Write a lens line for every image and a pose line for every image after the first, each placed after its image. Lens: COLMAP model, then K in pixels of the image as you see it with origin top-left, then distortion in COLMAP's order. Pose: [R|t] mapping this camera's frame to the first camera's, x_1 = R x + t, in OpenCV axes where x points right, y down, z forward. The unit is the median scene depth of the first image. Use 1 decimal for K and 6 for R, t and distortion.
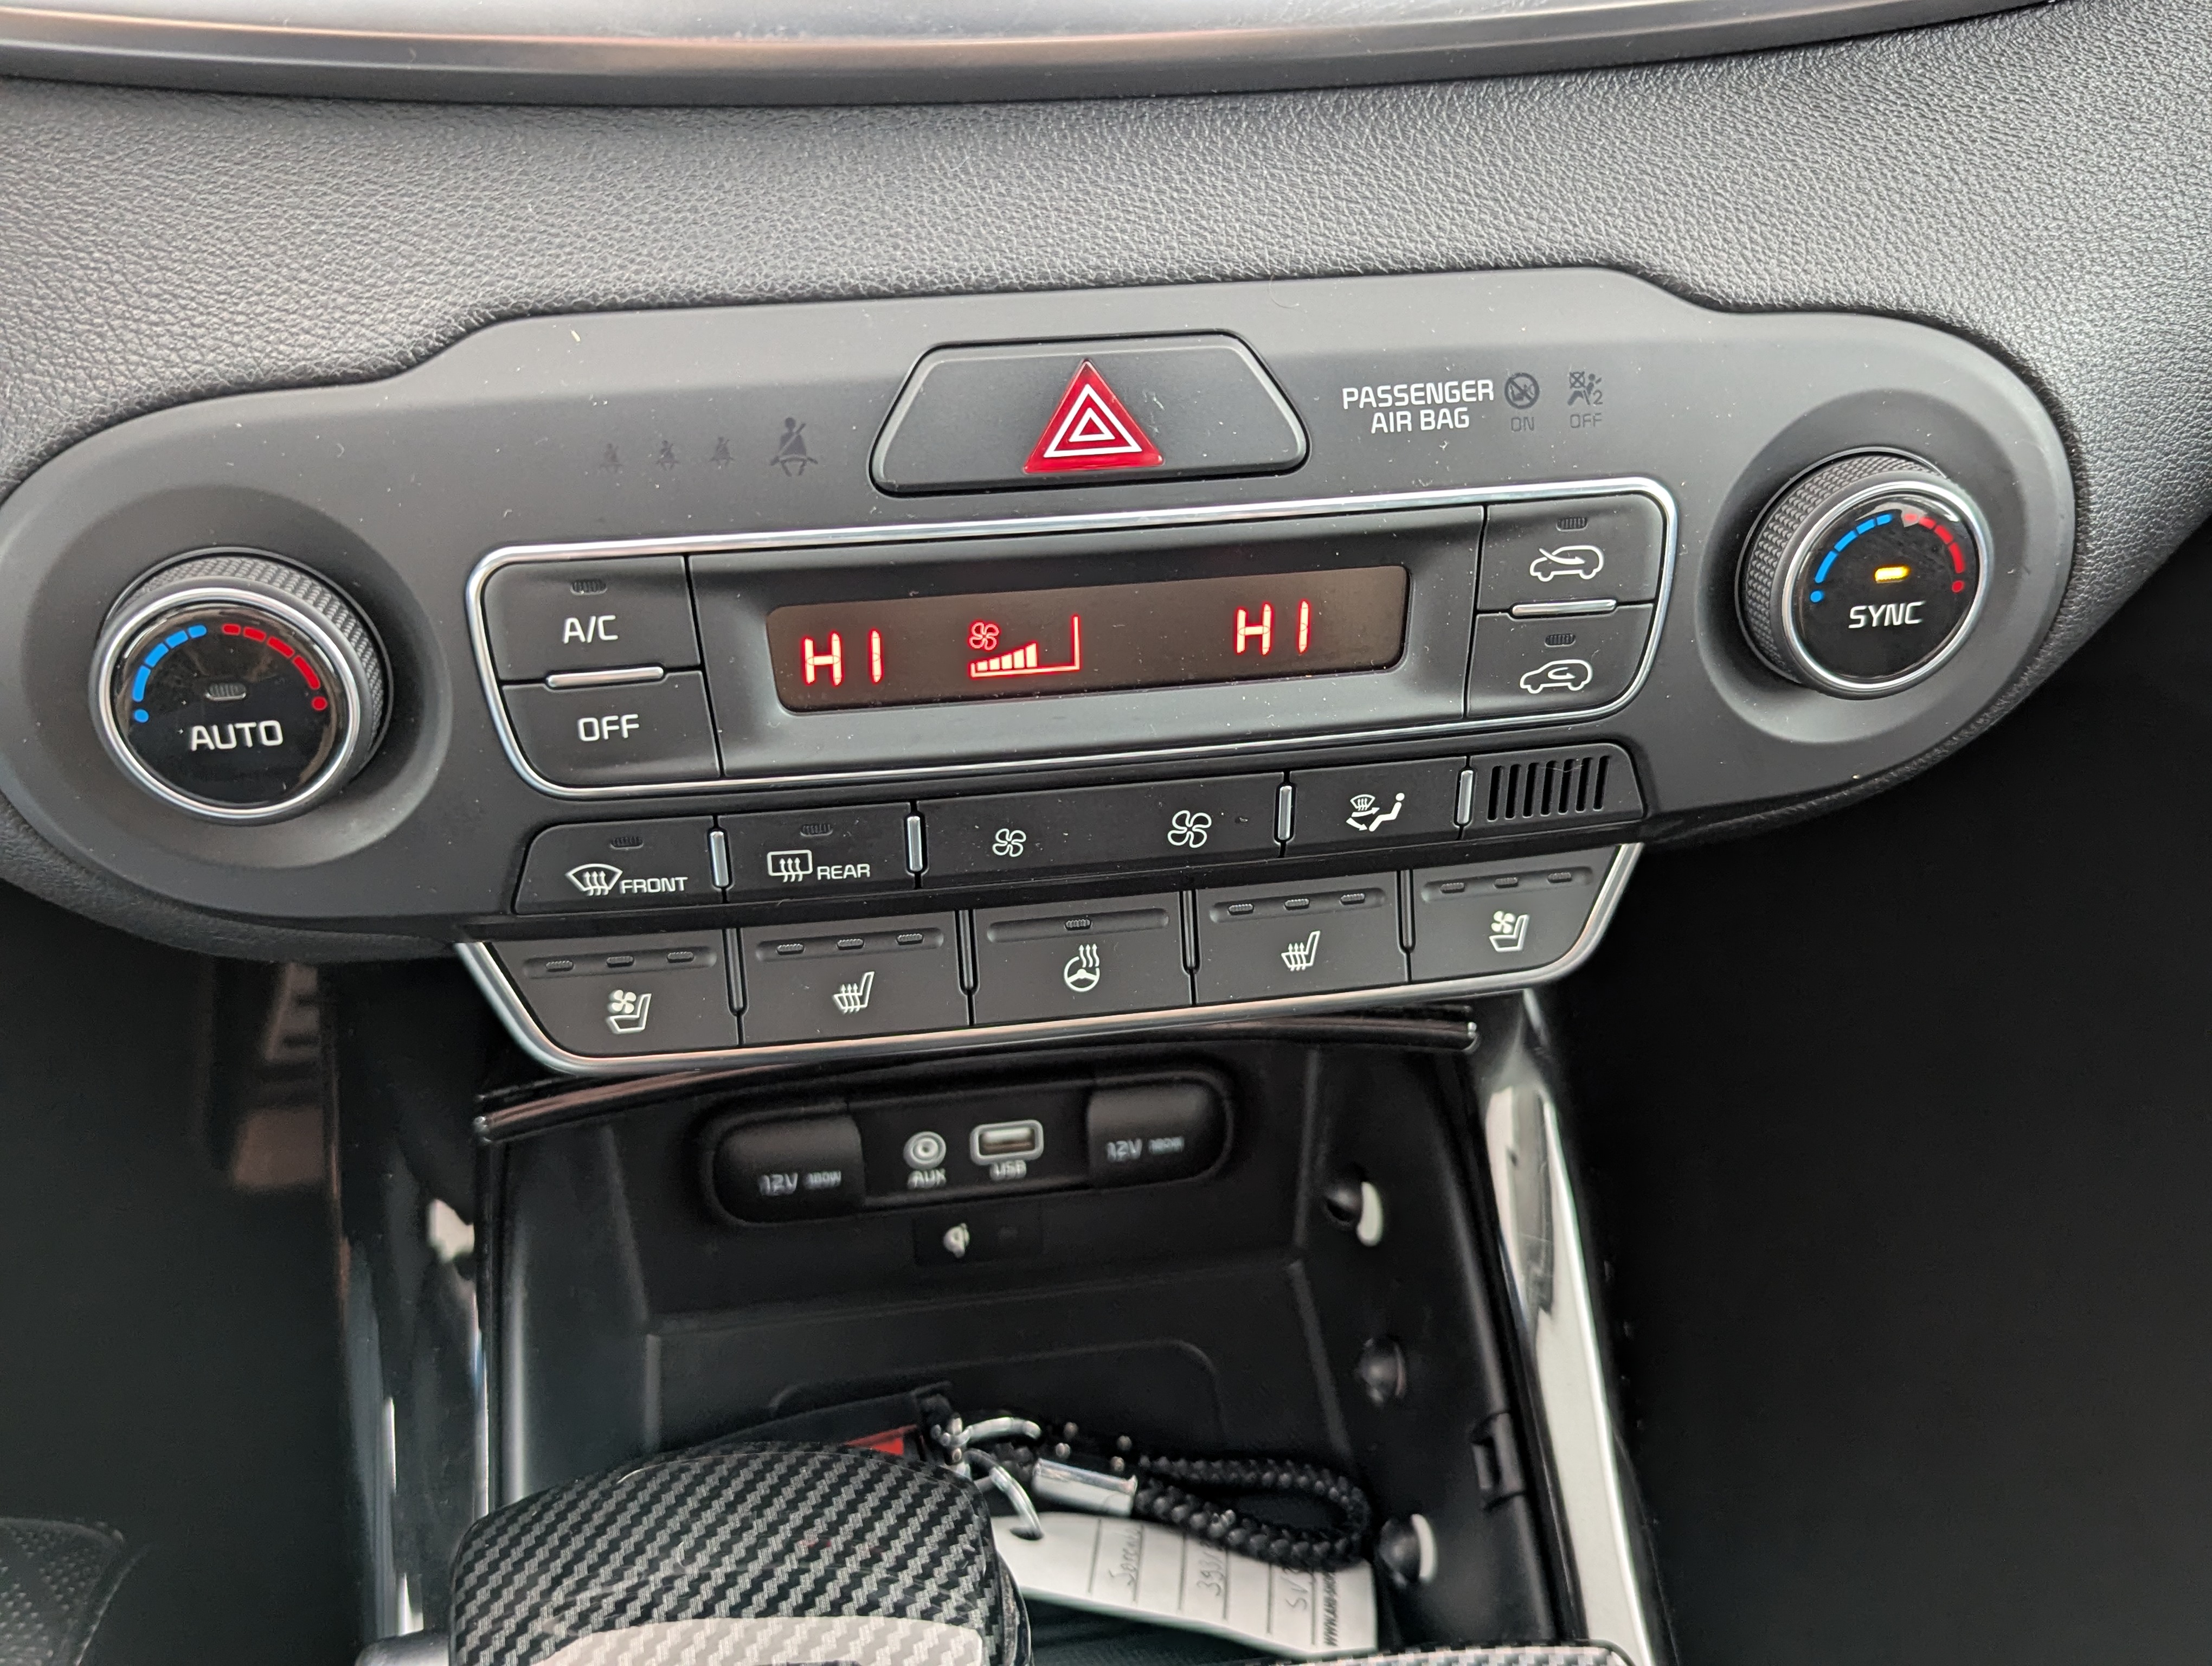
lens RADIAL K [[2080.4, 0, 1133.3], [0, 2080.4, 799.0], [0, 0, 1]] dist [0.016915, 0.006471]
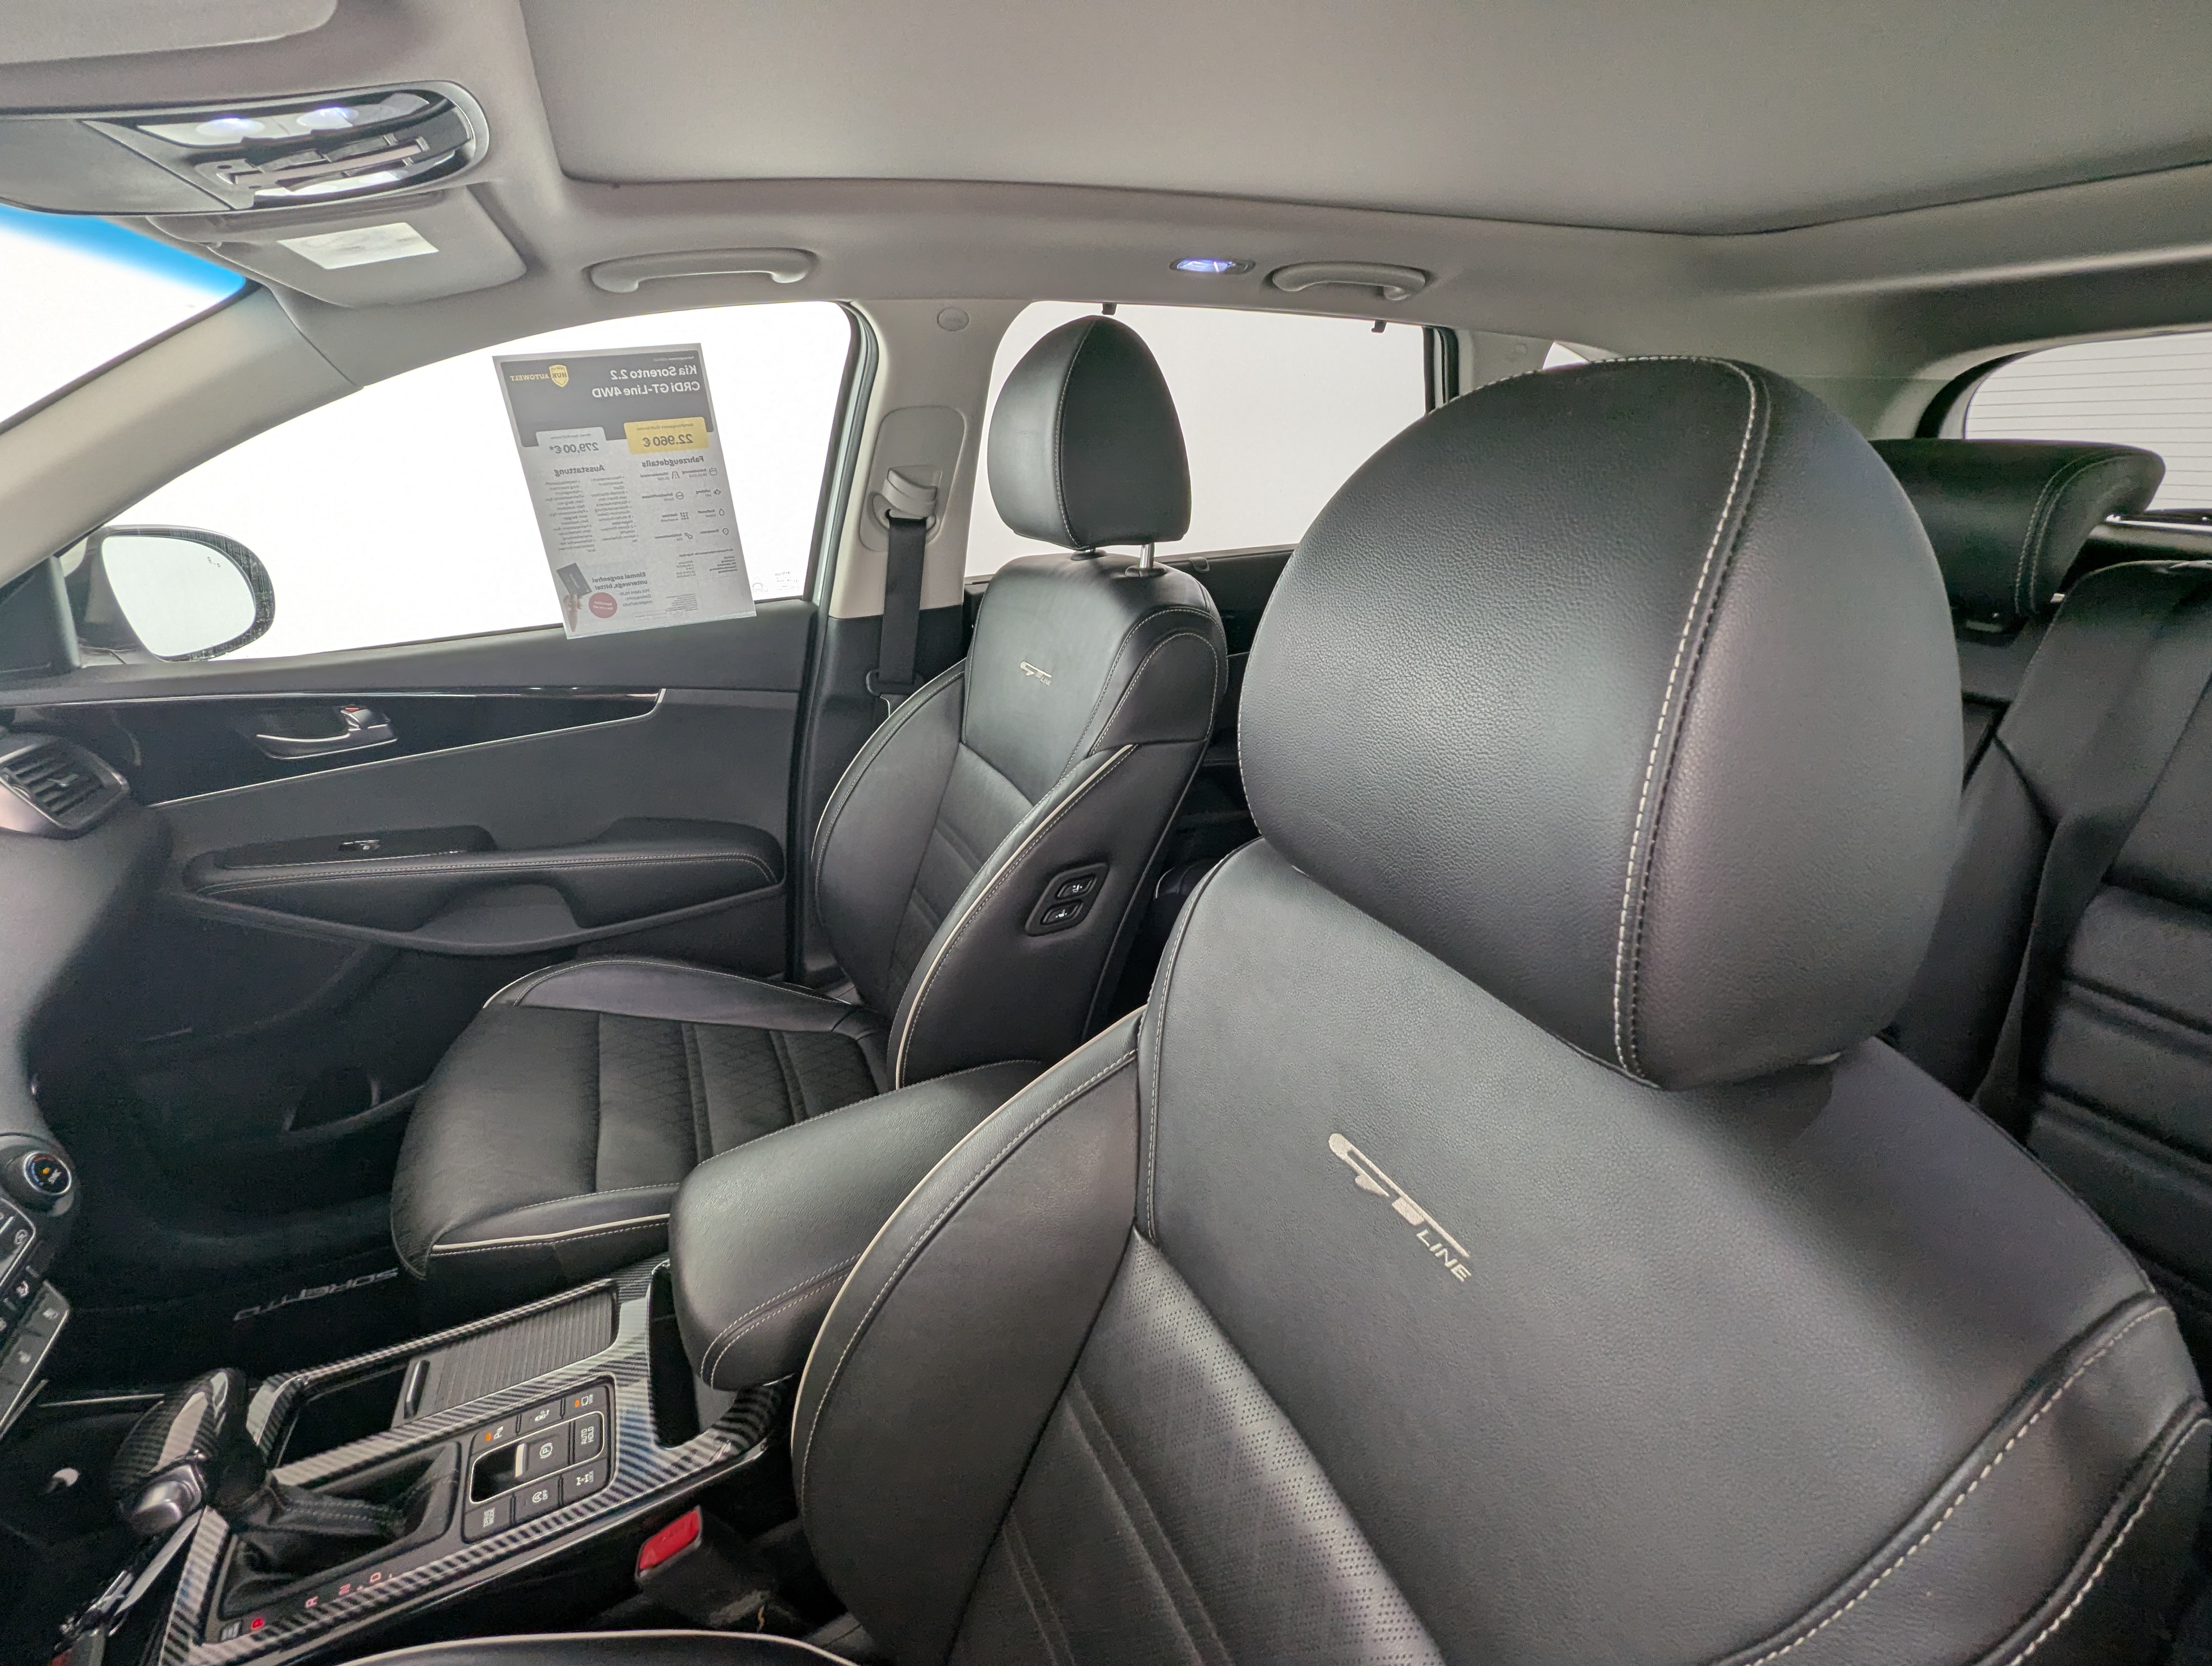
lens RADIAL K [[1056.0, 0, 1106.0], [0, 1056.0, 833.0], [0, 0, 1]] dist [-0.004210, 0.004218]
pose [[-0.245943, -0.400561, 0.882645, -1.969612], [0.687415, 0.569912, 0.450180, 0.022393], [-0.683354, 0.717462, 0.135185, -1.421653]]
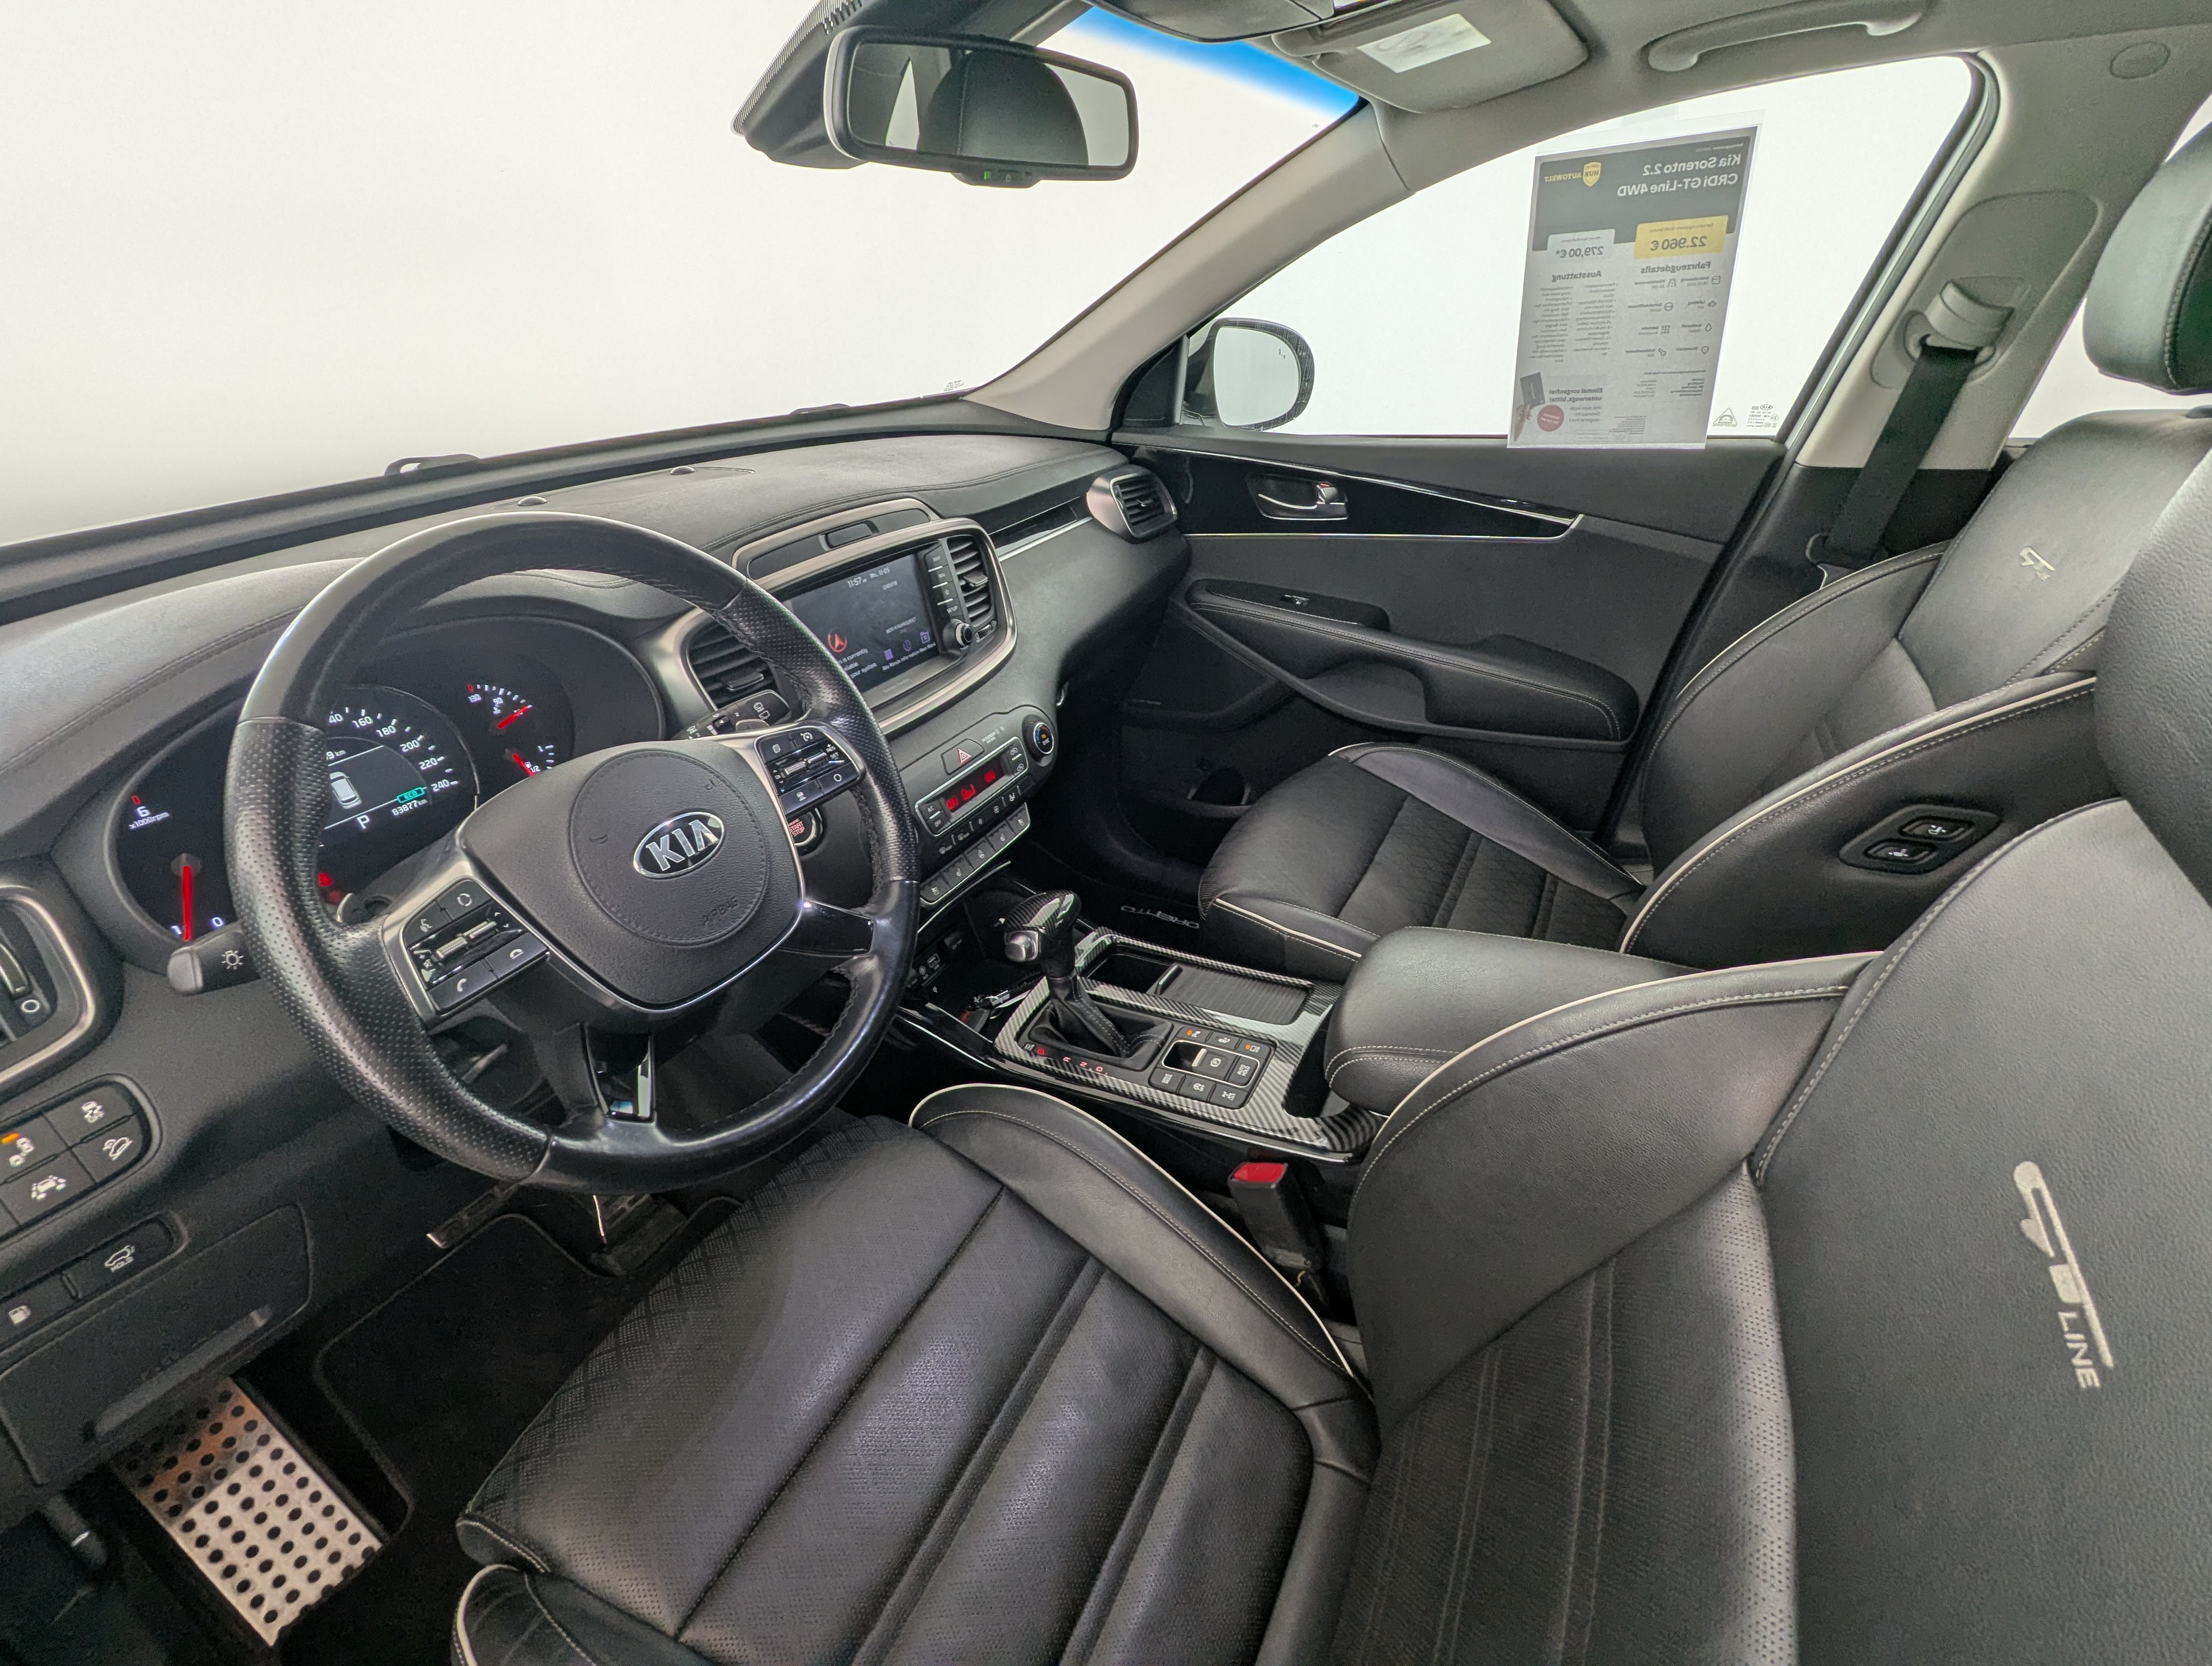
lens RADIAL K [[1052.5, 0, 1096.4], [0, 1052.5, 836.6], [0, 0, 1]] dist [-0.000429, -0.000672]
pose [[0.599525, -0.431478, 0.674089, -2.111496], [0.599109, 0.800405, -0.020506, 0.347236], [-0.530697, 0.416147, 0.738365, -1.594619]]
